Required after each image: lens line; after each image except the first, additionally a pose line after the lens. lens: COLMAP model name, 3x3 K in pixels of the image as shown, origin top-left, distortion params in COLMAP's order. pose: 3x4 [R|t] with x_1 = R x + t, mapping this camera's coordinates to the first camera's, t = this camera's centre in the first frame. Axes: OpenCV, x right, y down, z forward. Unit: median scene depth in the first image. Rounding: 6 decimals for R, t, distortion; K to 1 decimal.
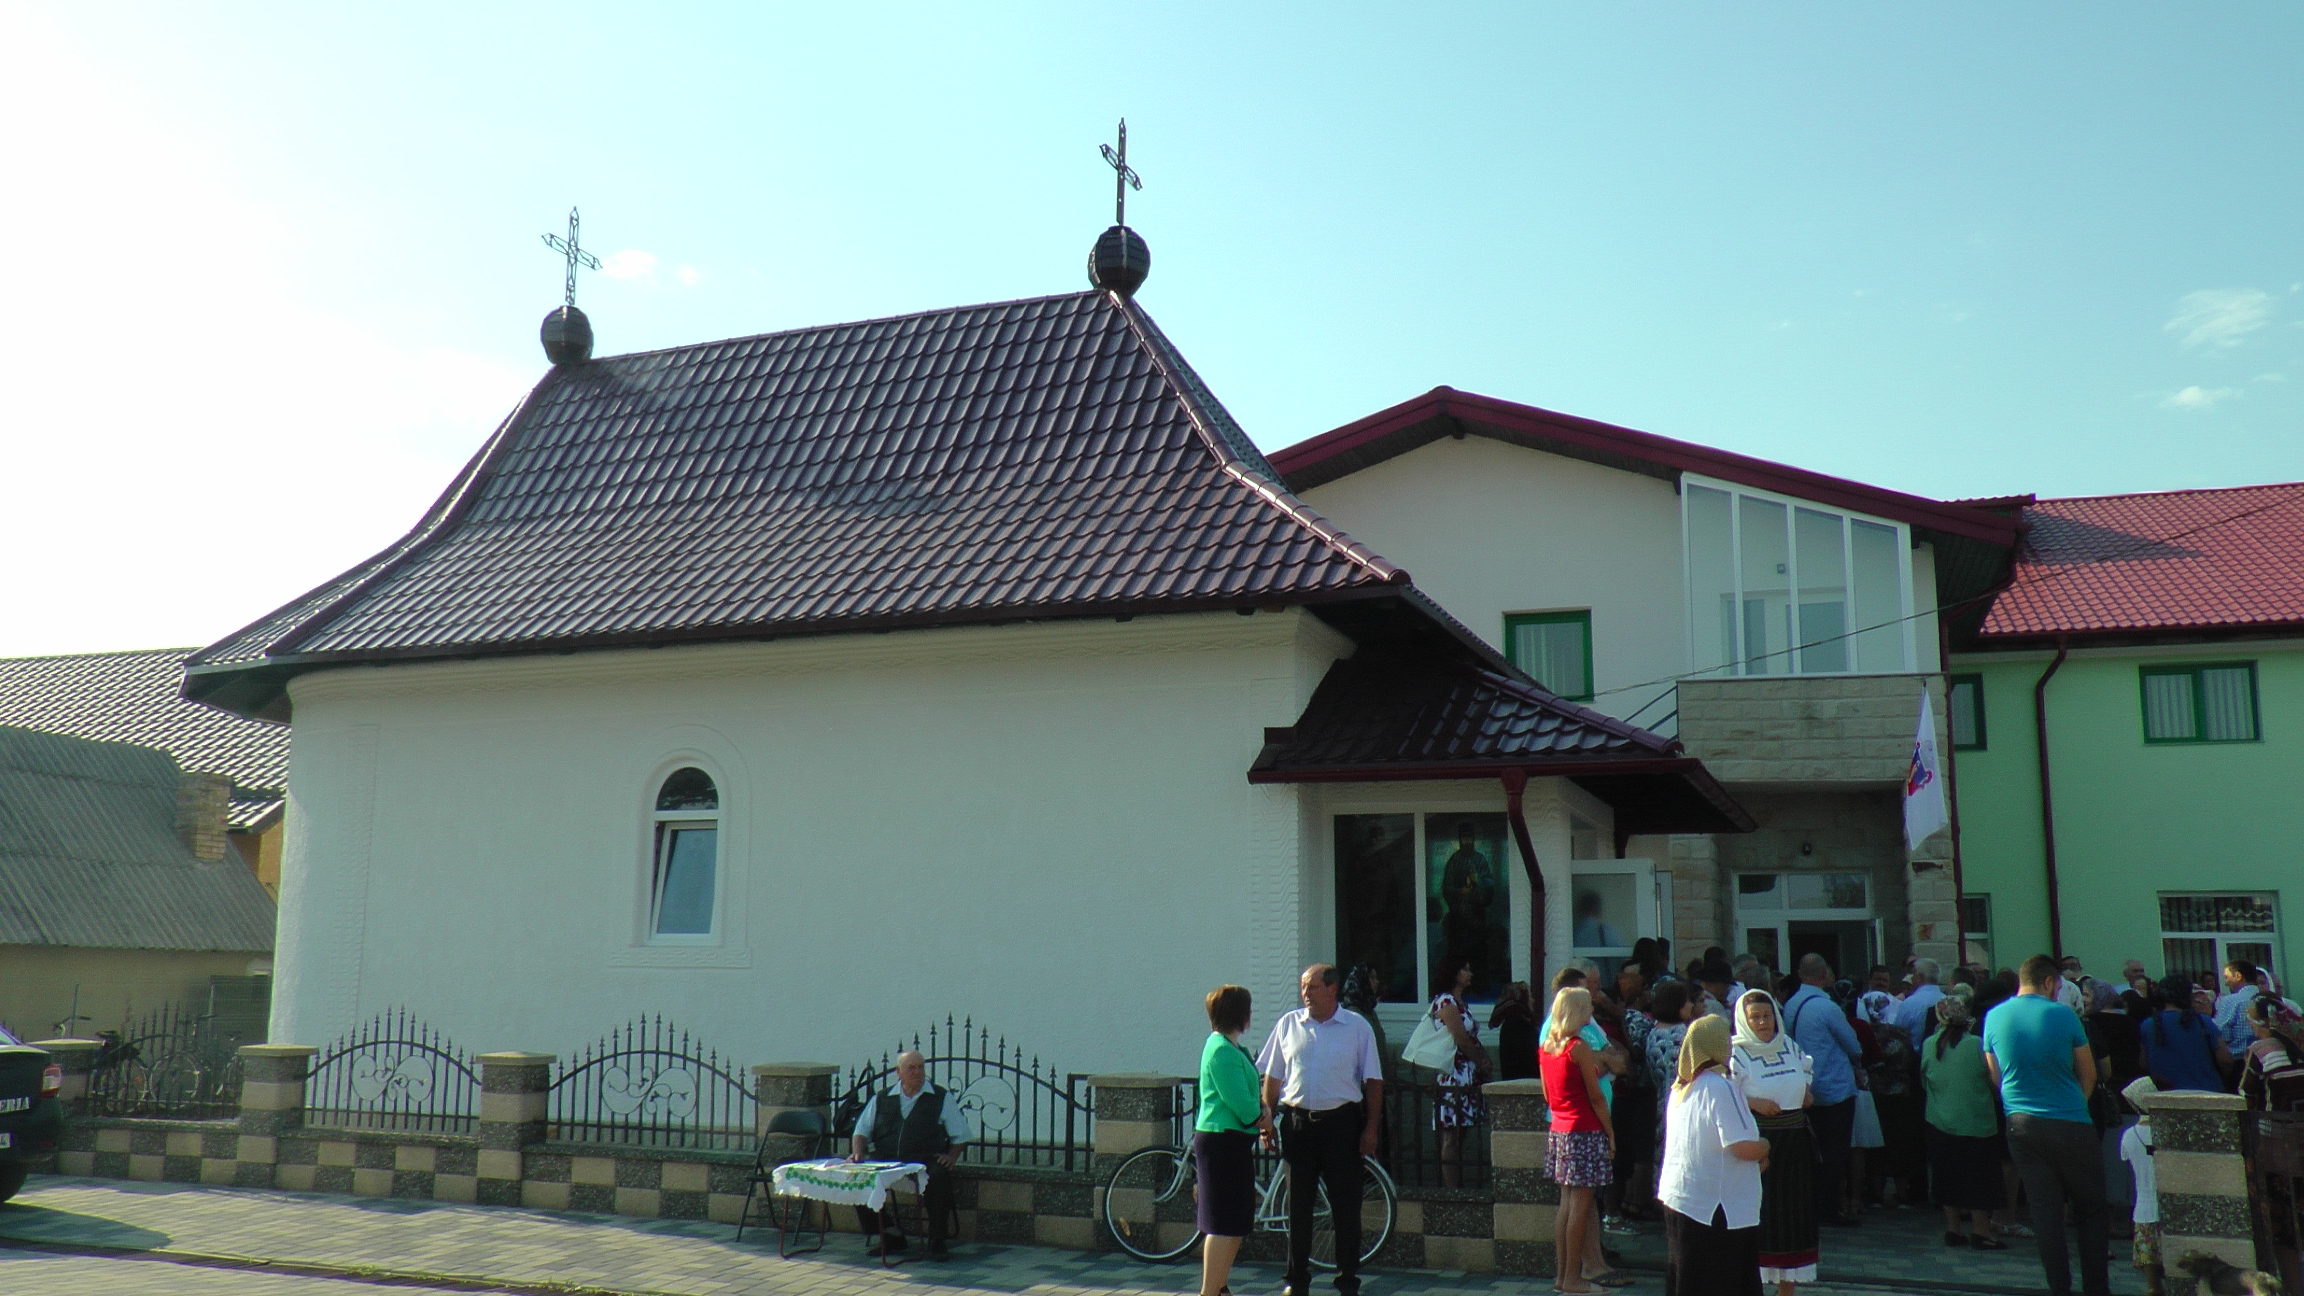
lens RADIAL K [[2175.3, 0, 1084.3], [0, 2175.3, 636.2], [0, 0, 1]] dist [-0.052582, 0.000000]
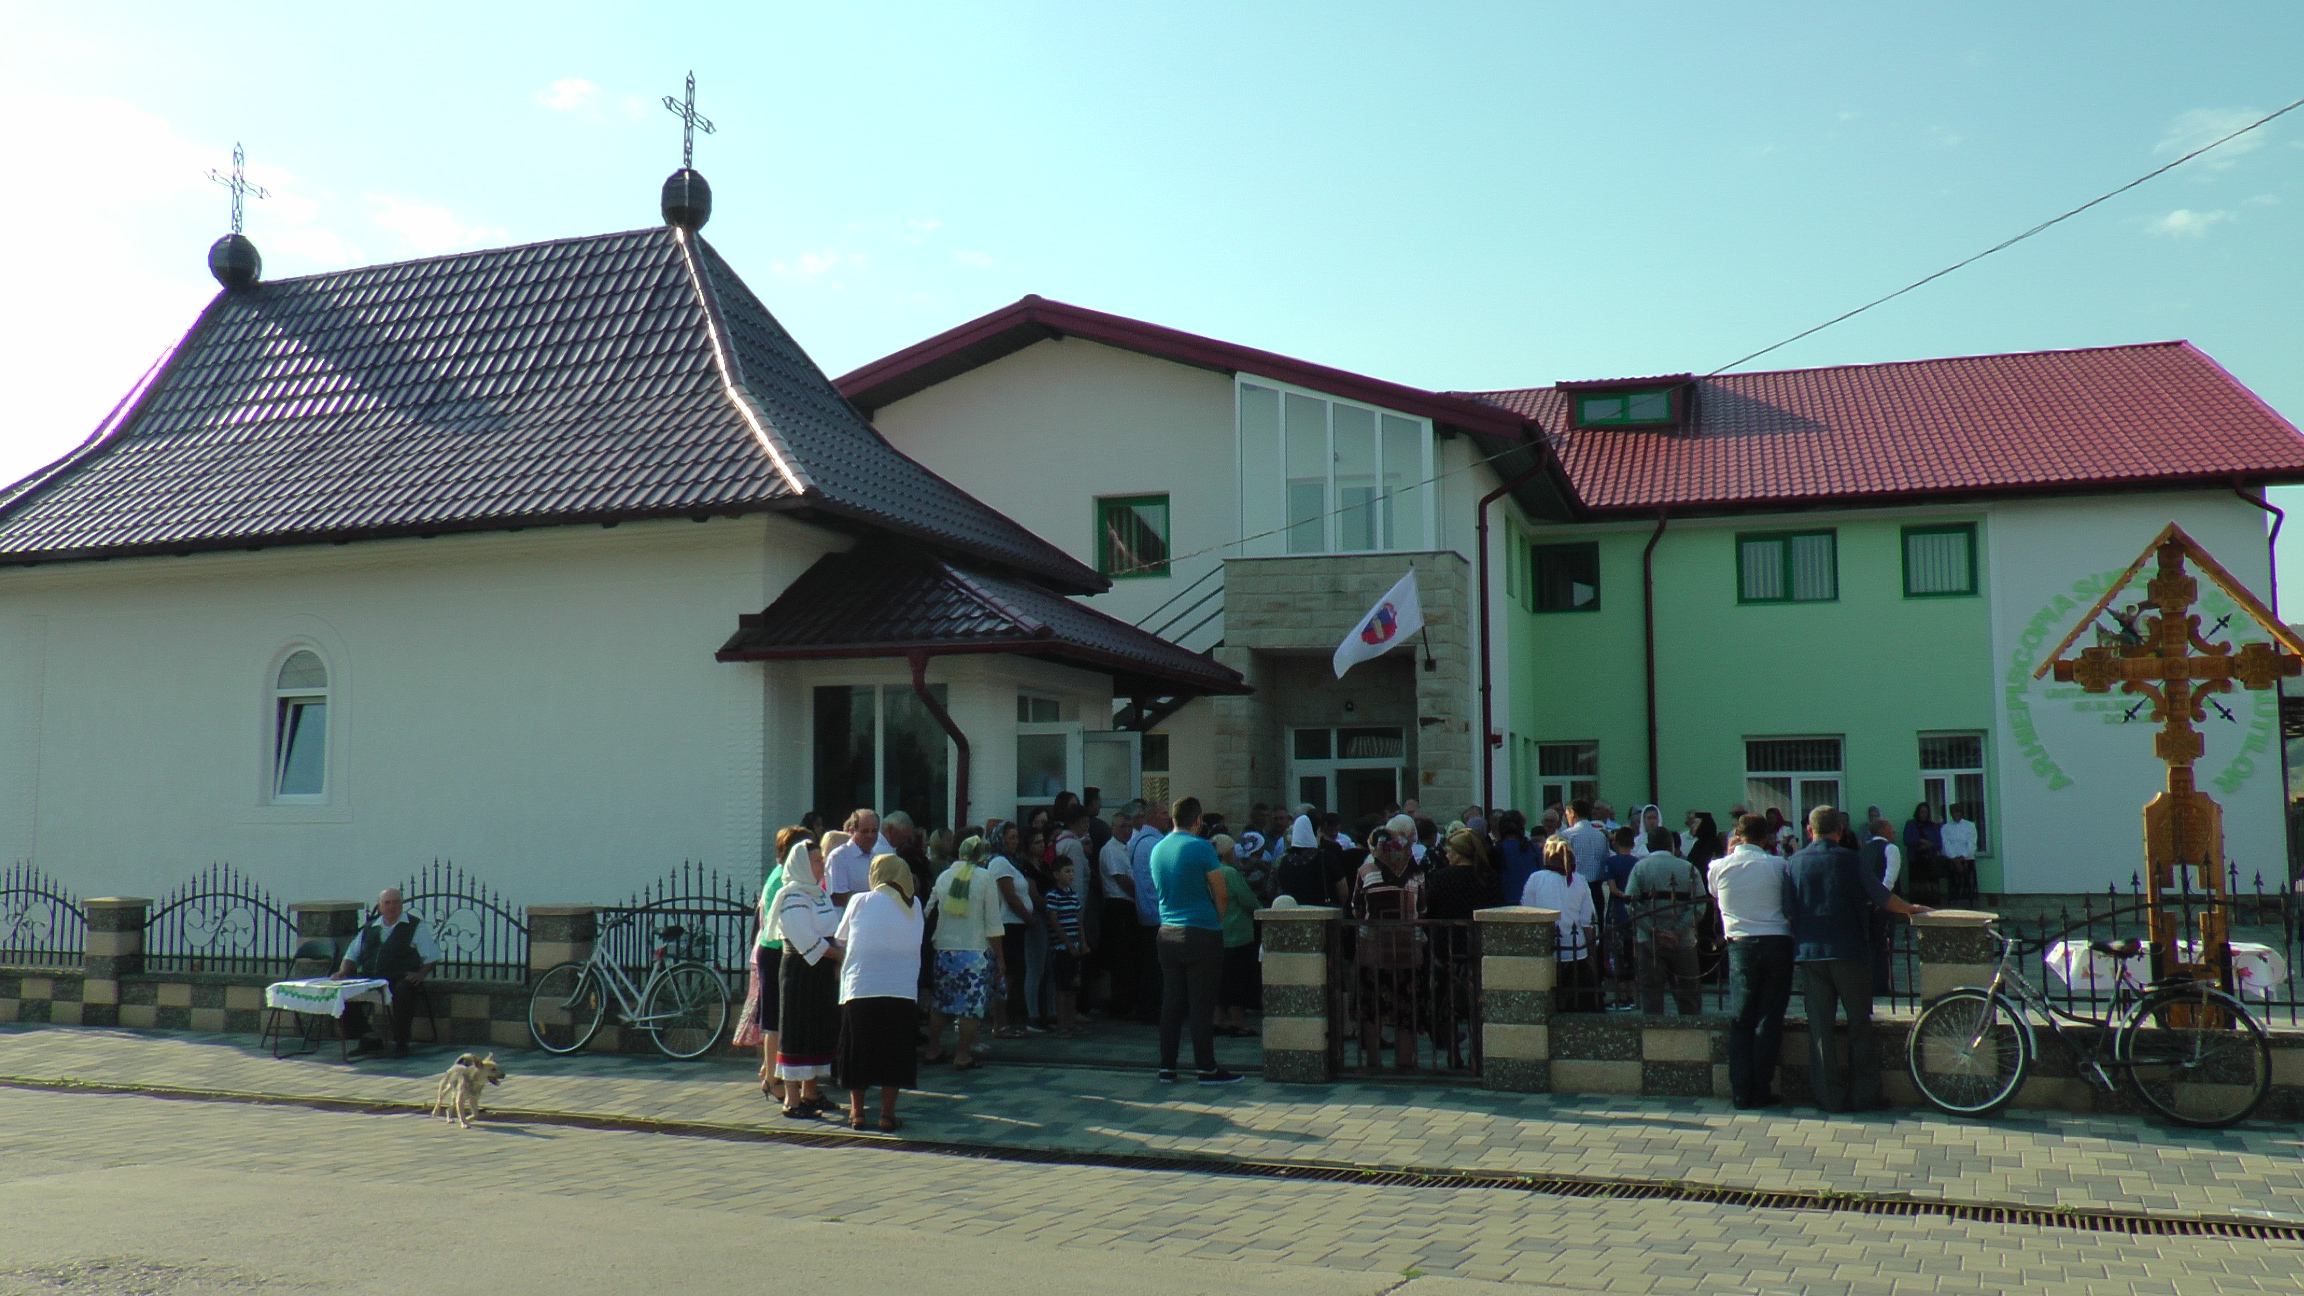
lens RADIAL K [[2175.3, 0, 1142.0], [0, 2175.3, 600.3], [0, 0, 1]] dist [-0.052582, 0.000000]
pose [[0.999073, -0.013434, 0.040905, 0.236293], [0.011285, 0.998566, 0.052335, -0.023342], [-0.041549, -0.051825, 0.997792, -0.173885]]
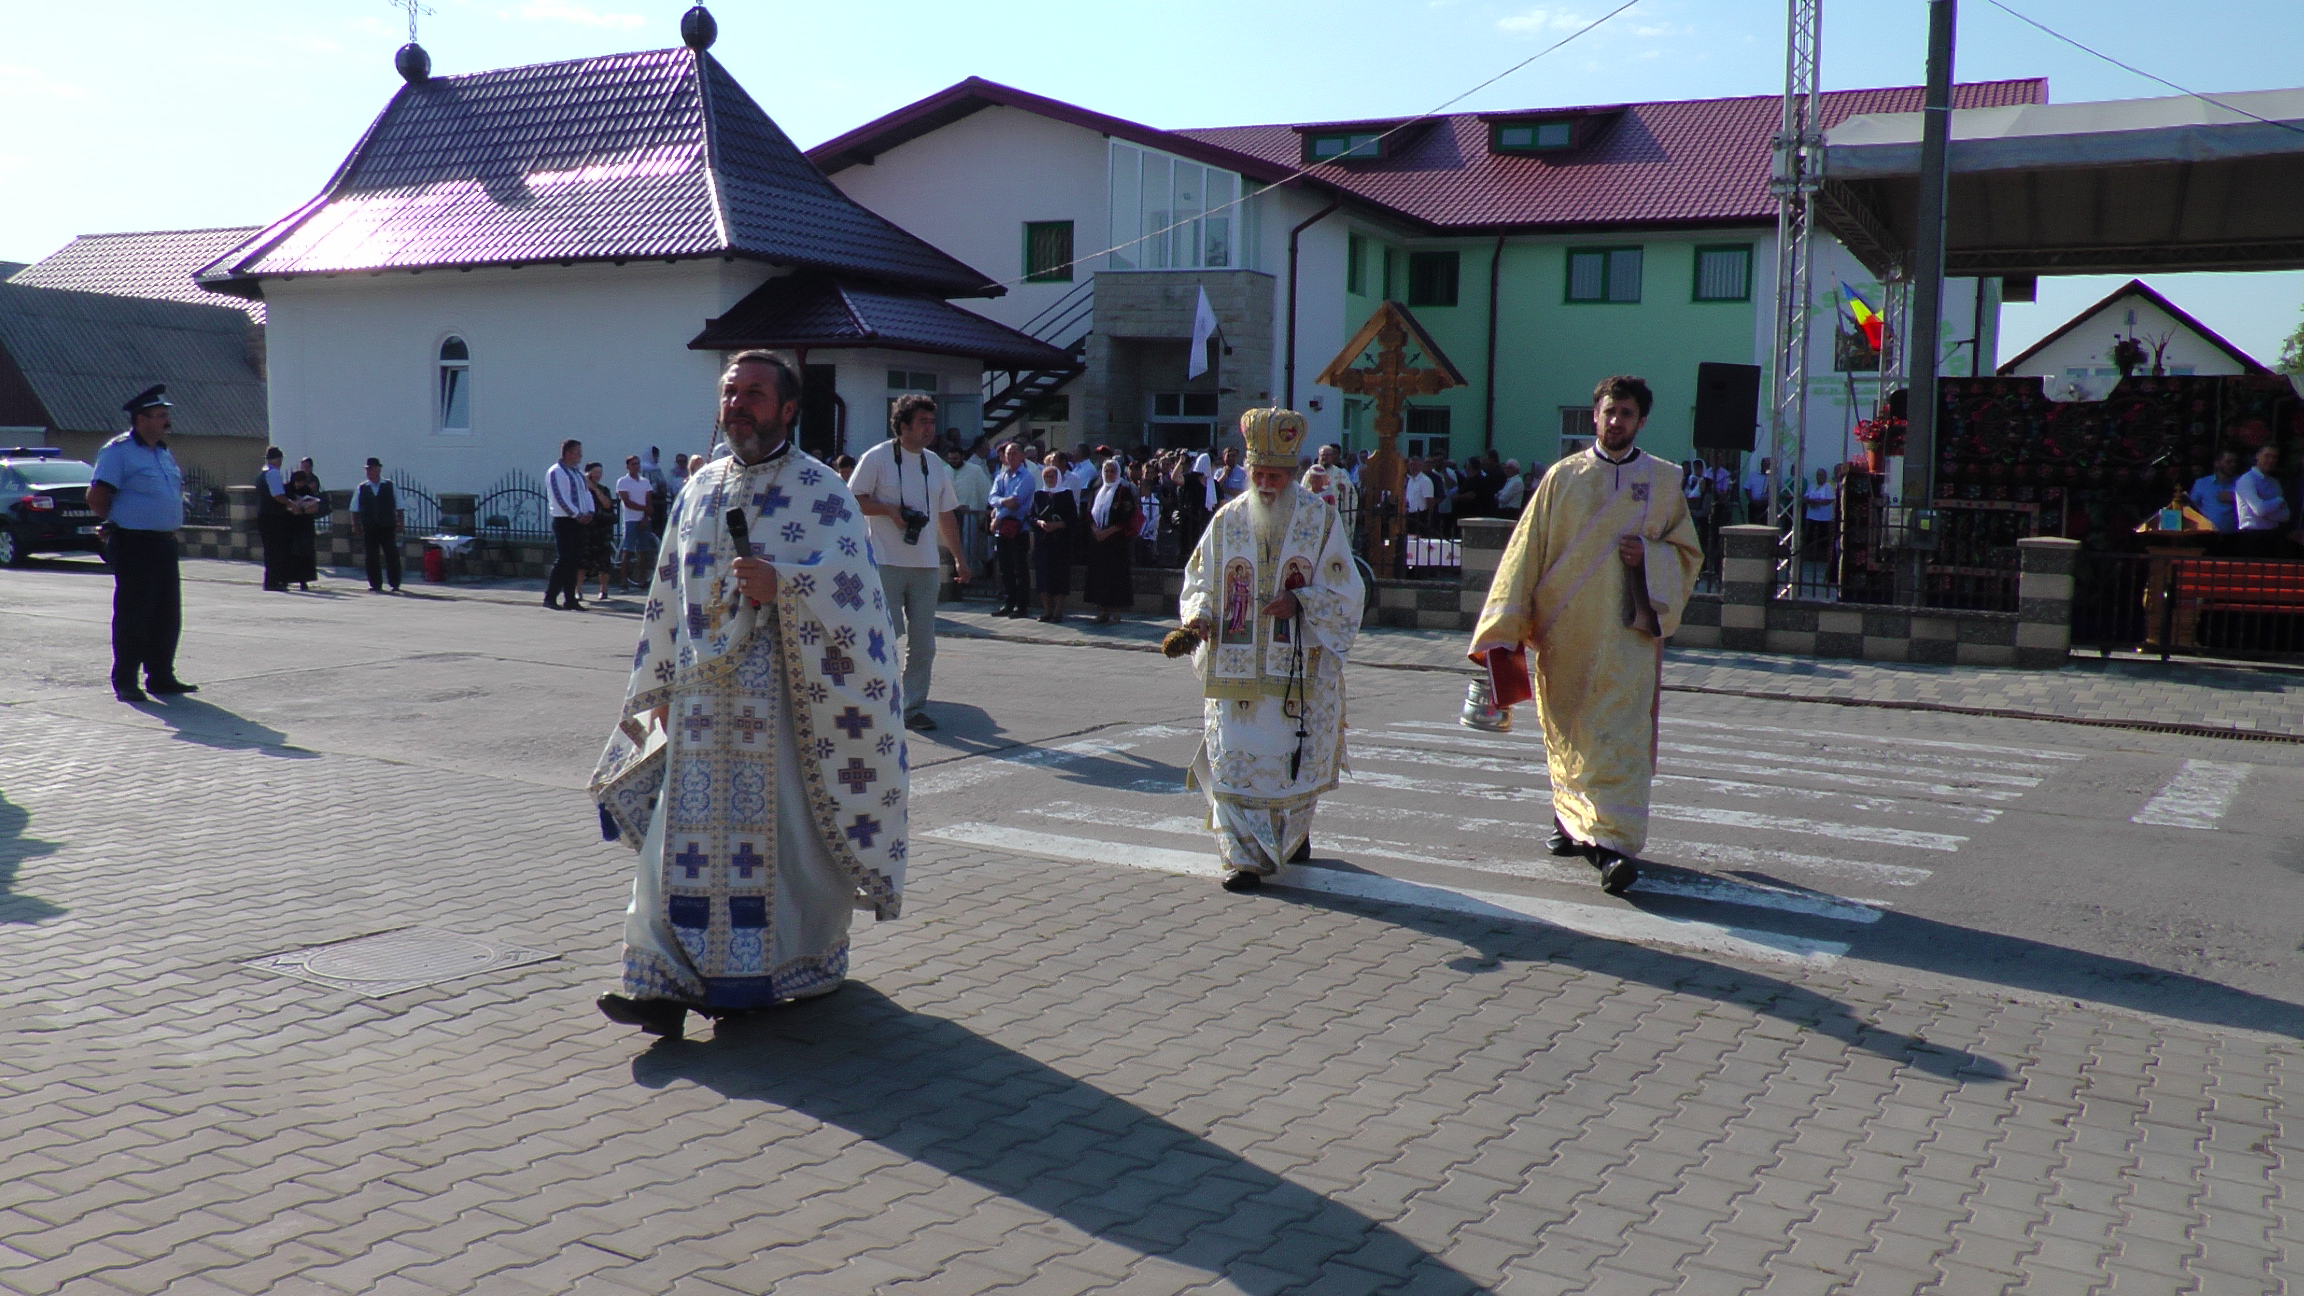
lens RADIAL K [[2175.3, 0, 1162.4], [0, 2175.3, 643.3], [0, 0, 1]] dist [-0.052582, 0.000000]
pose [[0.996284, 0.013640, -0.085043, 0.597307], [0.006438, 0.972825, 0.231453, -0.109254], [0.085889, -0.231140, 0.969122, -0.788723]]
